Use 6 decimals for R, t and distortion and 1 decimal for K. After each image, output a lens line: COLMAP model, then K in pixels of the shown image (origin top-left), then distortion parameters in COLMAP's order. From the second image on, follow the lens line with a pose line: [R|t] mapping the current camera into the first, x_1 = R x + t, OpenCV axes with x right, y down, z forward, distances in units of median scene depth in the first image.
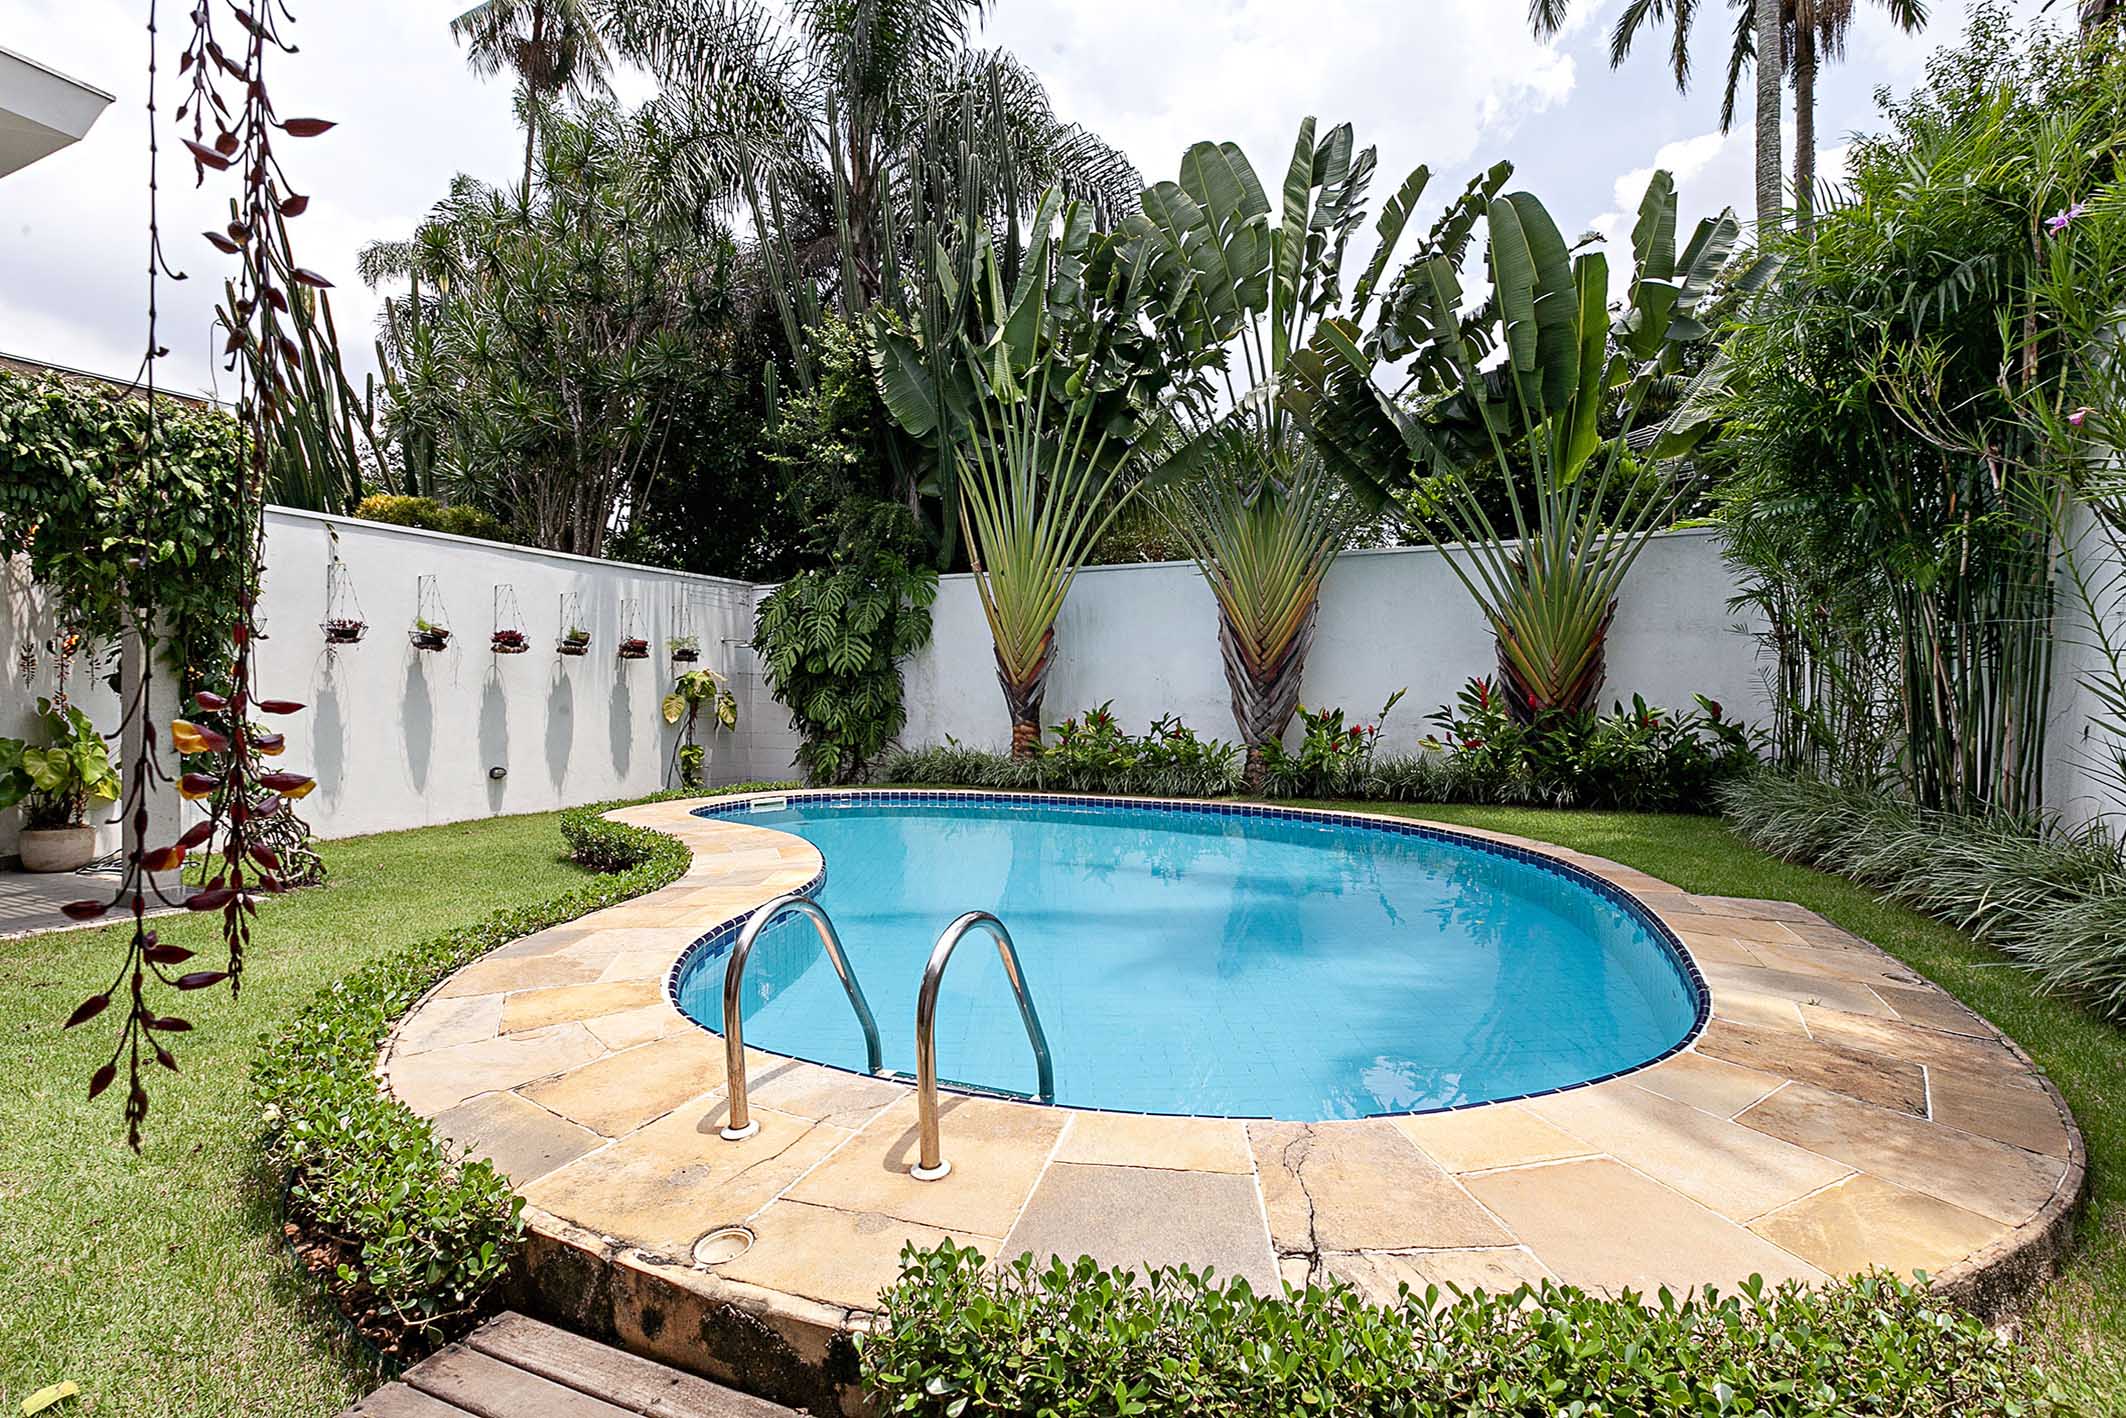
lens RADIAL K [[958.1, 0, 1063.0], [0, 958.1, 709.0], [0, 0, 1]] dist [-0.010019, 0.000151]
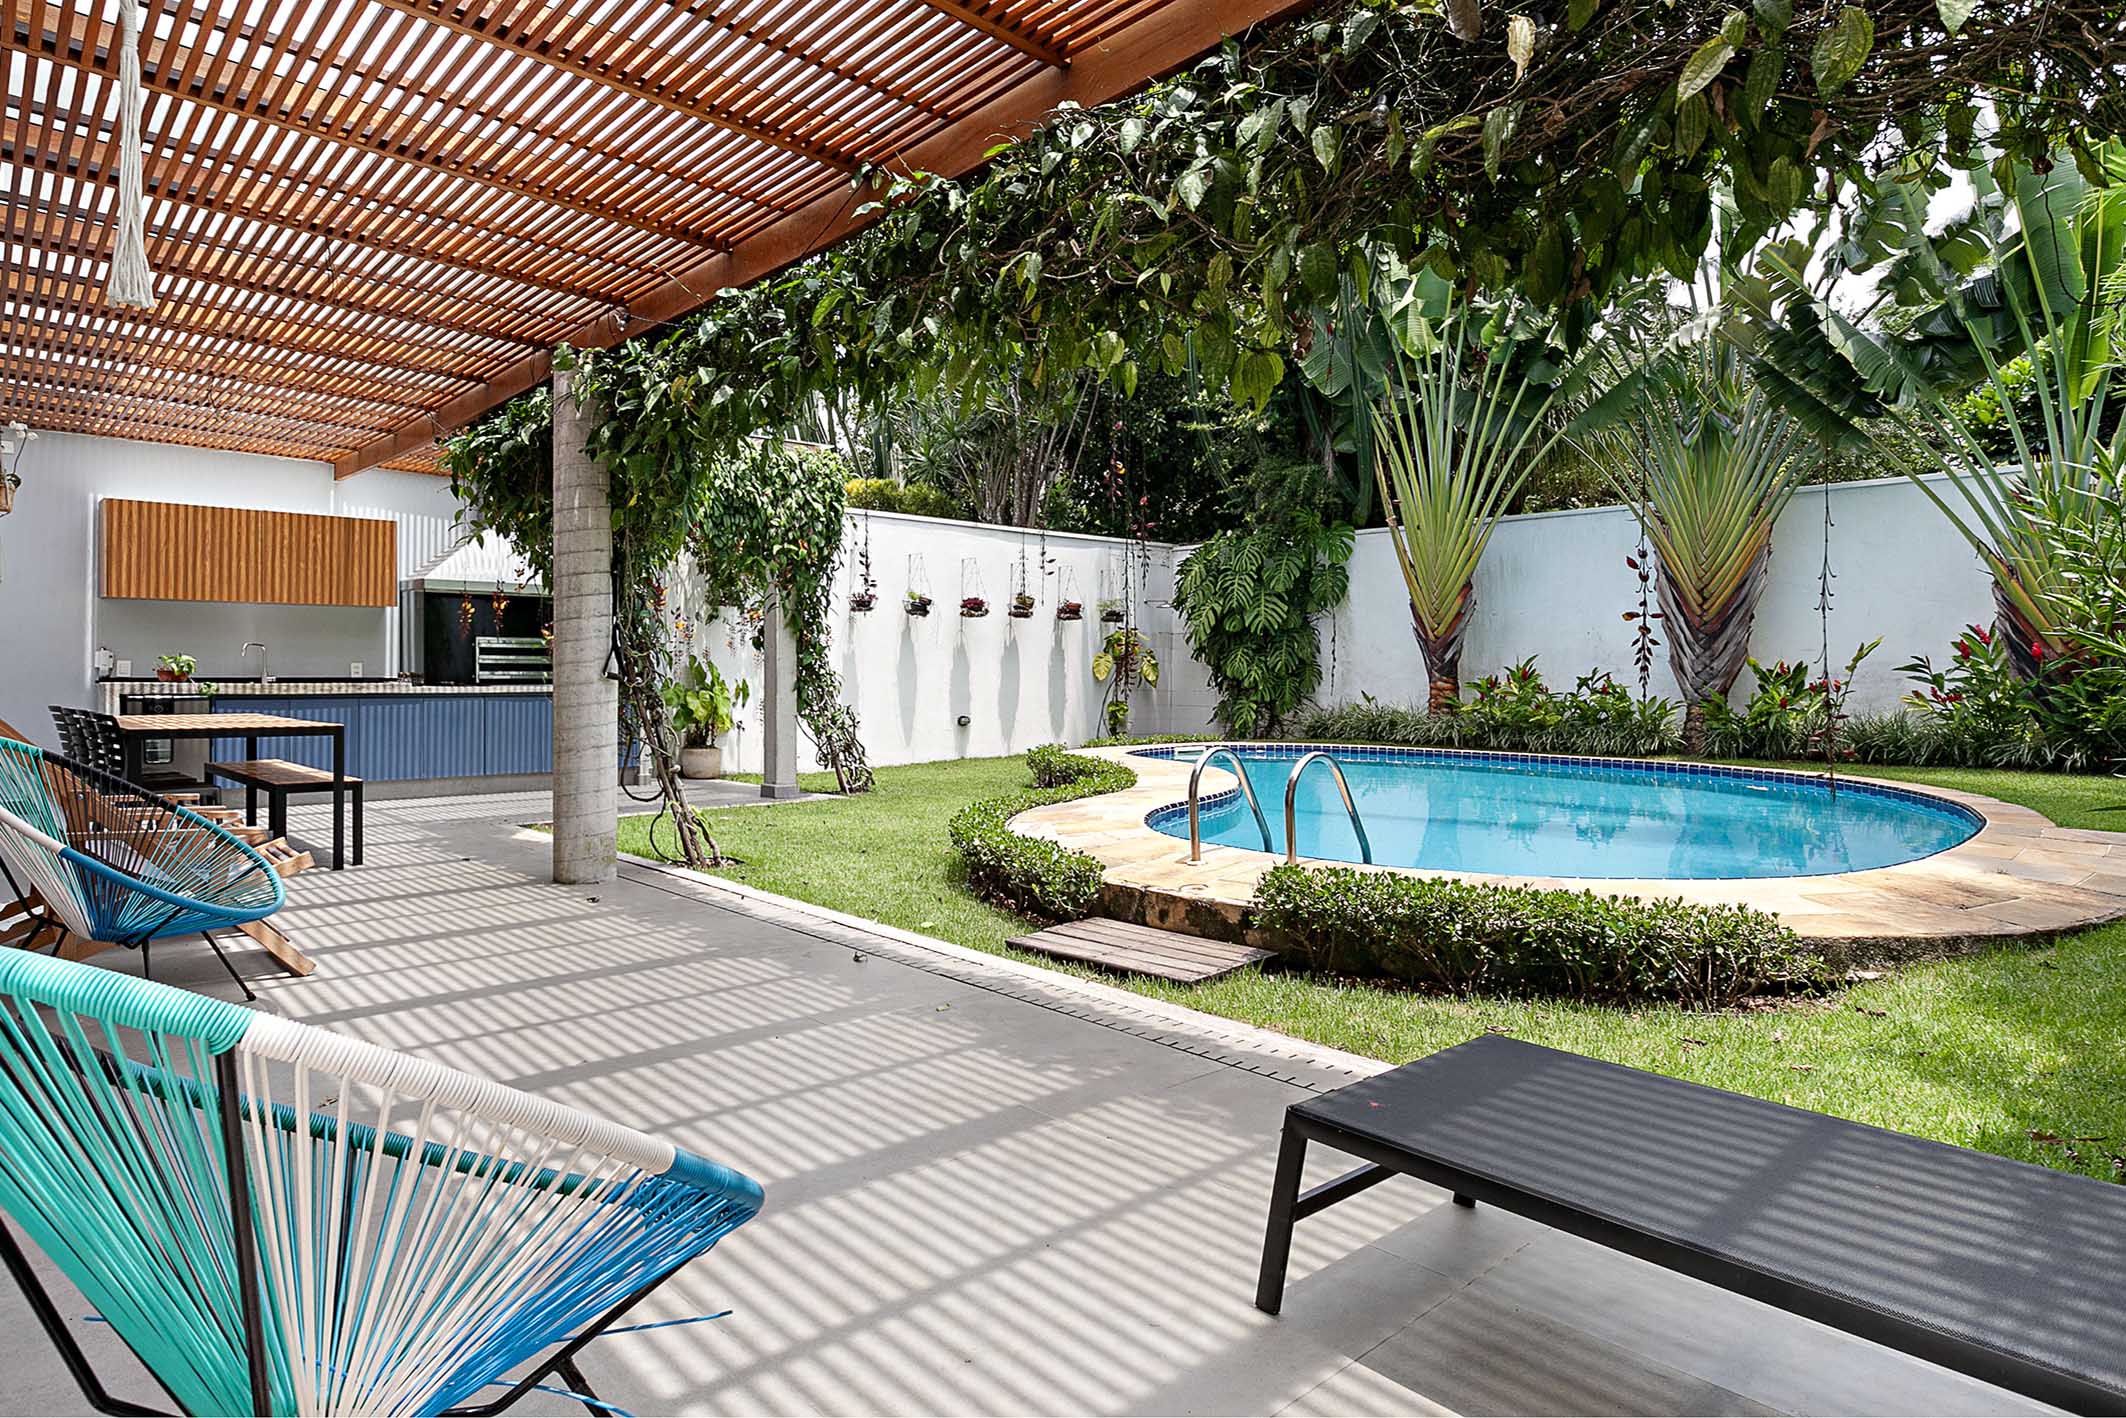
lens RADIAL K [[1249.7, 0, 1073.6], [0, 1249.7, 682.5], [0, 0, 1]] dist [0.028826, 0.001096]
pose [[0.929346, 0.001430, -0.369207, 0.087210], [-0.001272, 0.999999, 0.000672, 0.018383], [0.369207, -0.000155, 0.929347, -0.345604]]
